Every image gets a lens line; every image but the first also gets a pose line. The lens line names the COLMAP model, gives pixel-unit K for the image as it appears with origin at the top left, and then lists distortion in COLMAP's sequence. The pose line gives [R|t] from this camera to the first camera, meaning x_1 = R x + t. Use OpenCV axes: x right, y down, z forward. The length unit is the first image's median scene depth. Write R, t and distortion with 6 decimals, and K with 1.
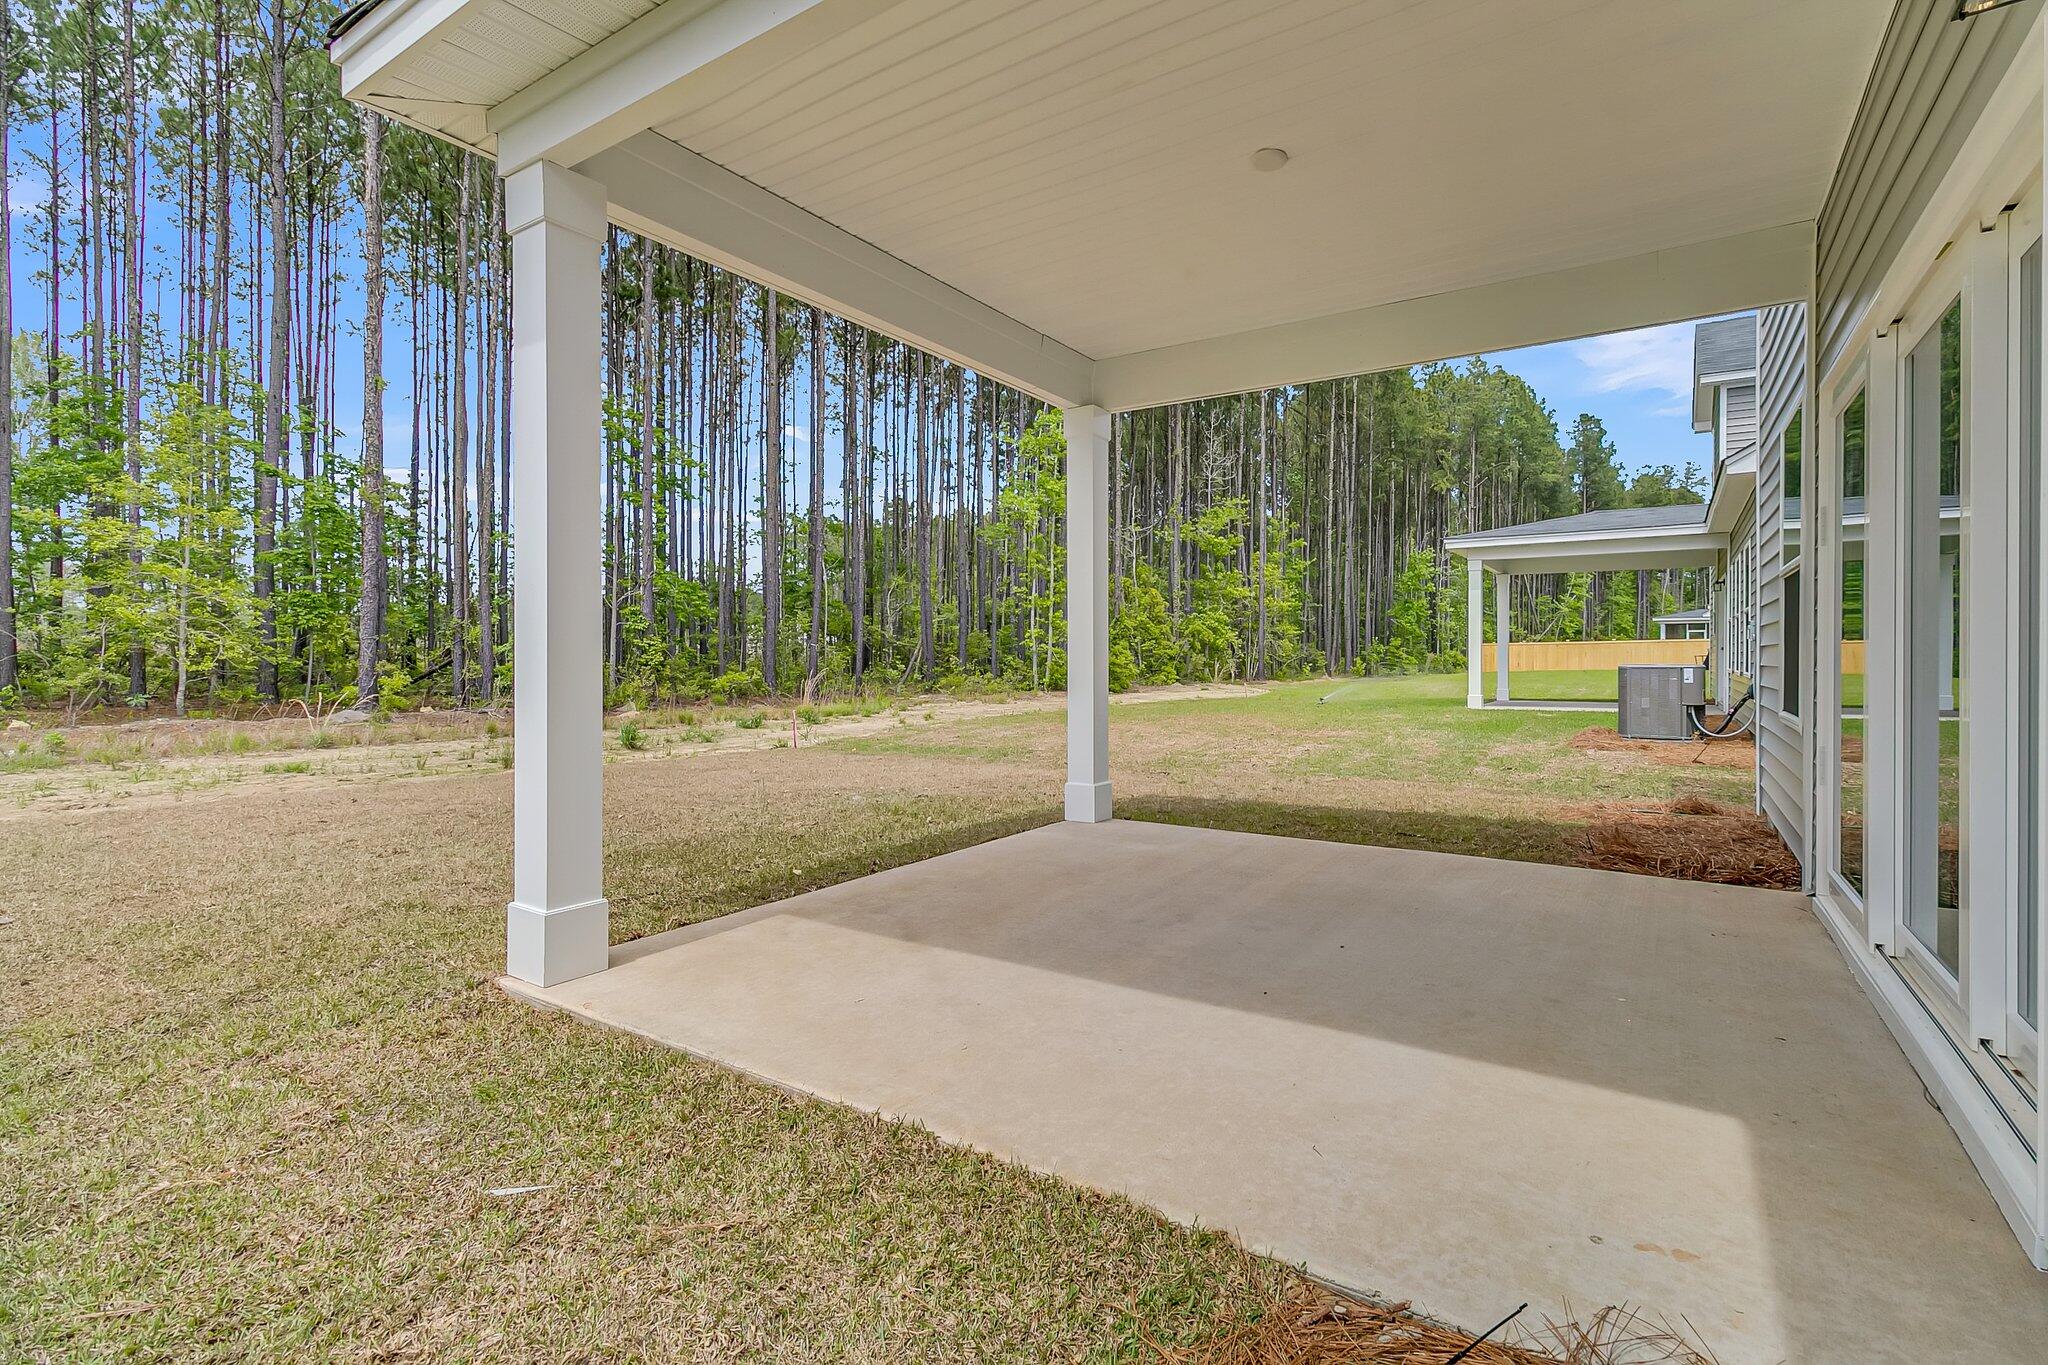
lens RADIAL K [[950.5, 0, 1032.1], [0, 950.5, 667.9], [0, 0, 1]] dist [0.005140, -0.002728]
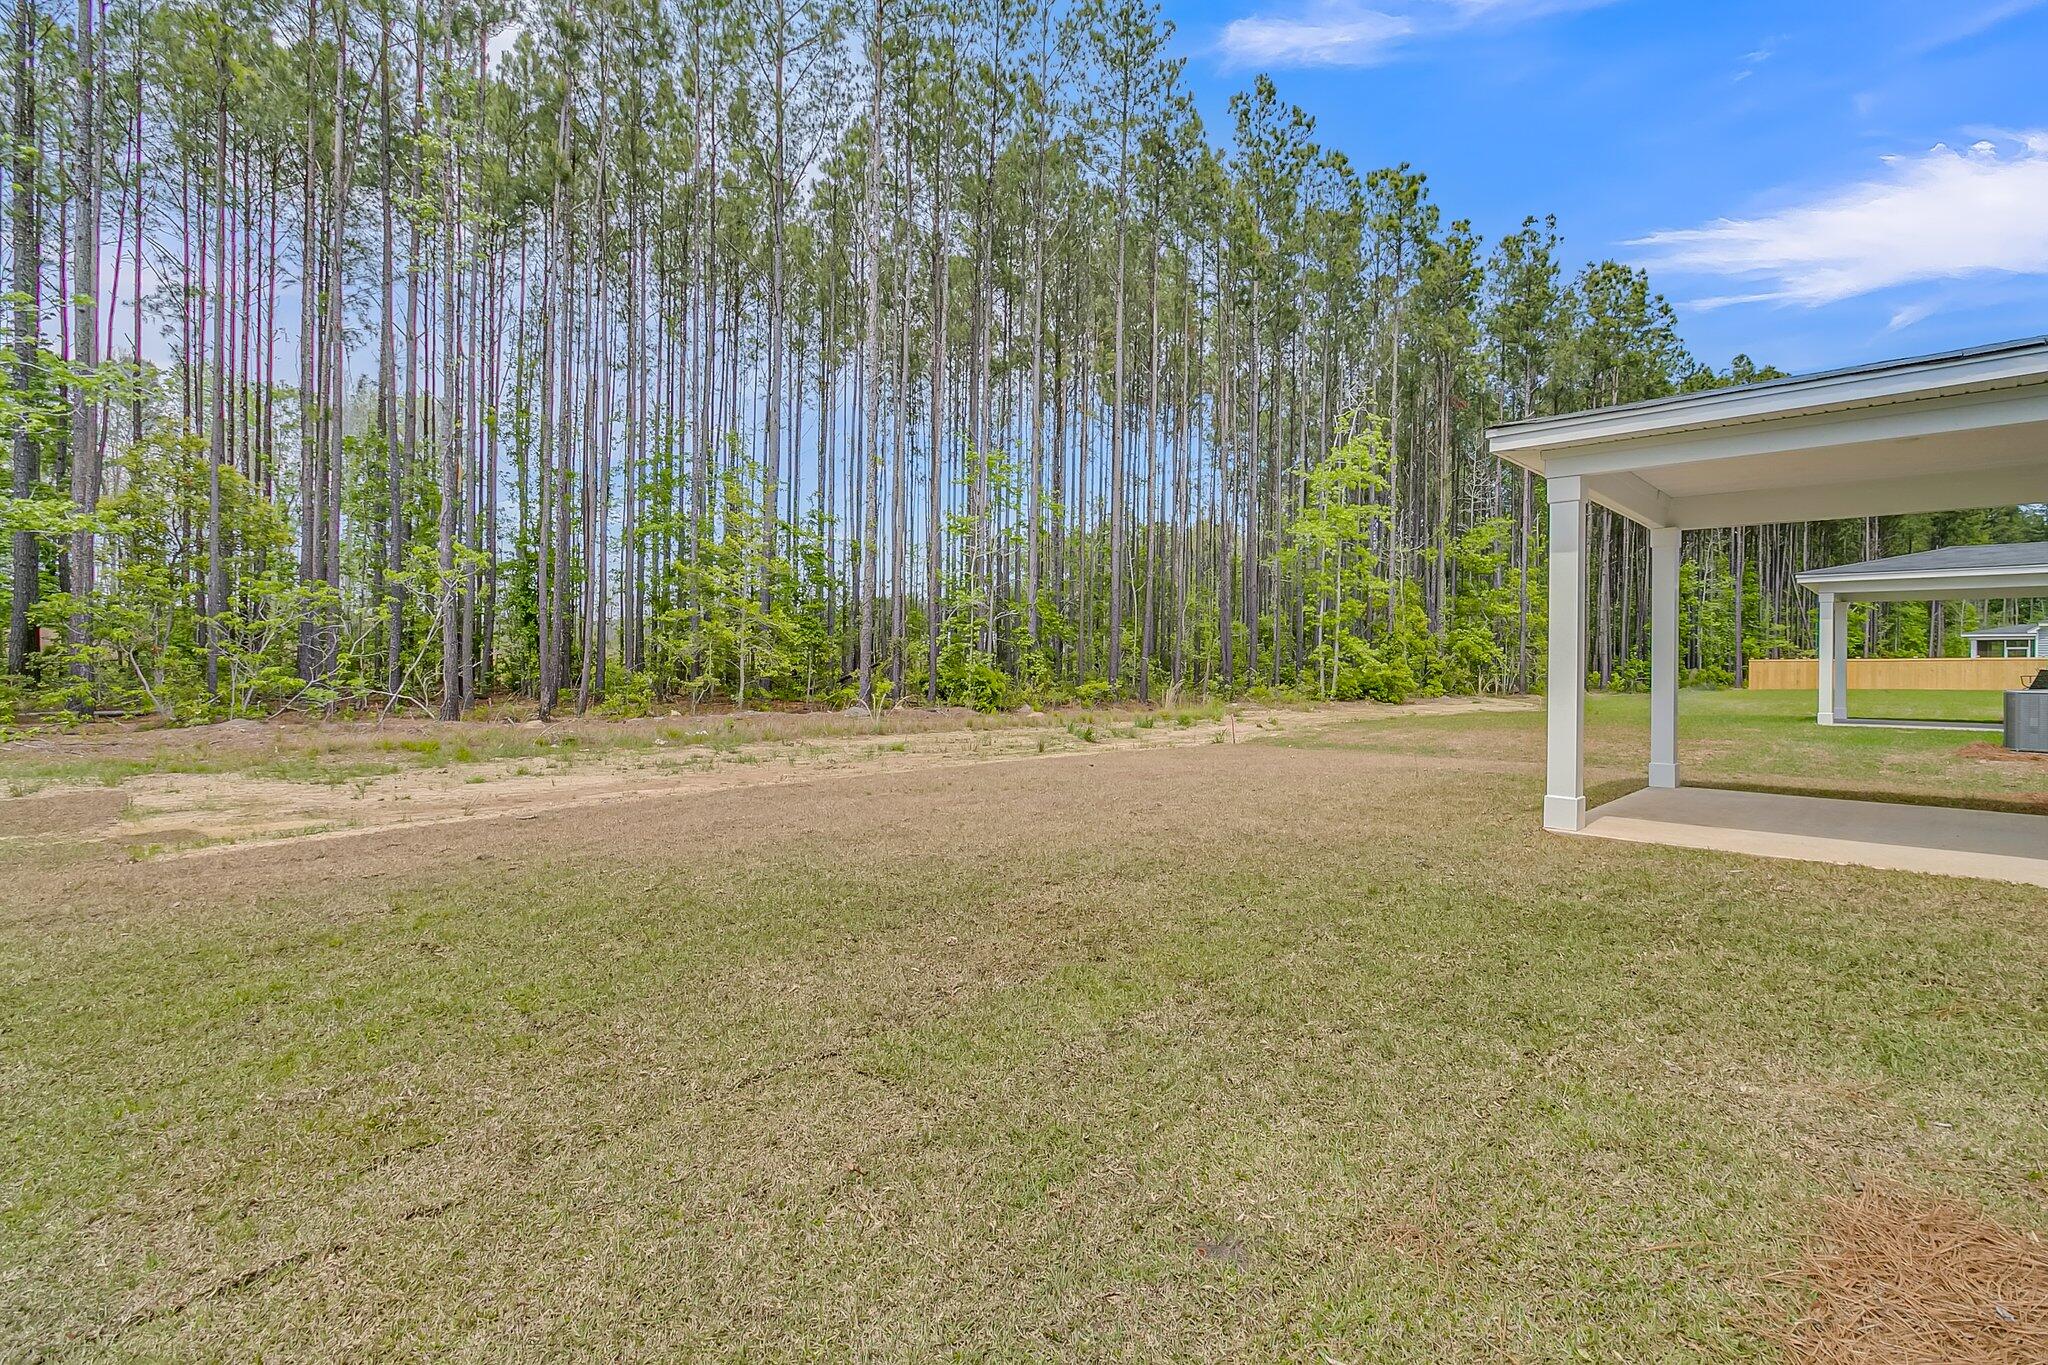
lens RADIAL K [[950.5, 0, 1028.9], [0, 950.5, 664.4], [0, 0, 1]] dist [0.005140, -0.002728]
pose [[0.982917, 0.011305, -0.183703, -0.128441], [-0.013409, 0.999858, -0.010215, -0.002610], [0.183562, 0.012503, 0.982929, -0.141220]]
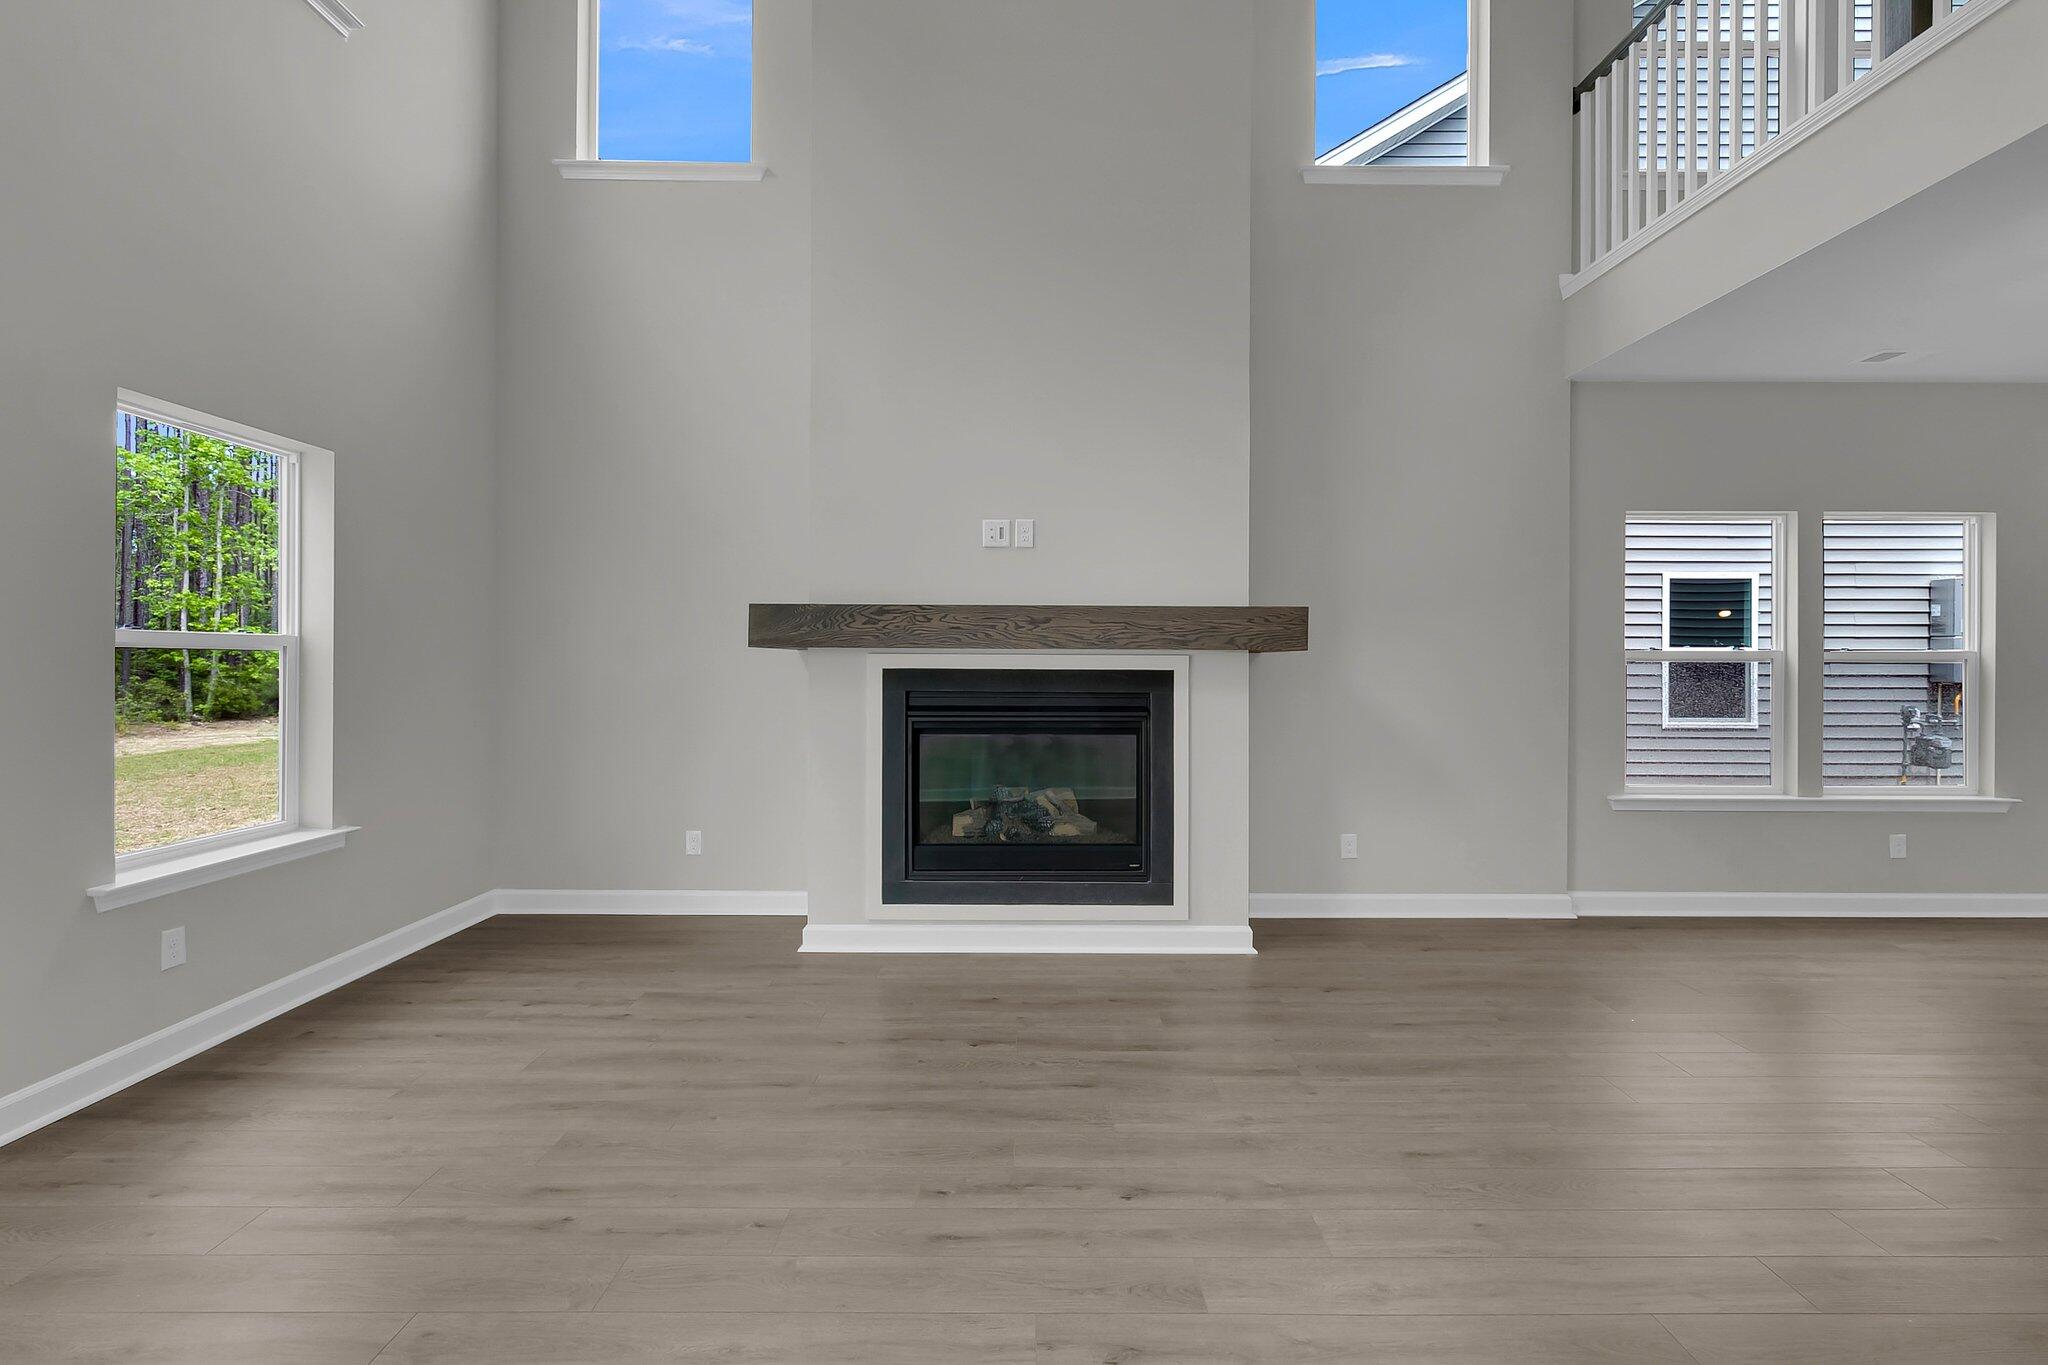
lens RADIAL K [[950.5, 0, 1026.0], [0, 950.5, 663.7], [0, 0, 1]] dist [0.005140, -0.002728]
pose [[0.831635, 0.001137, 0.555322, 0.135836], [0.003860, 0.999962, -0.007828, -0.012414], [-0.555310, 0.008654, 0.831598, 0.012440]]
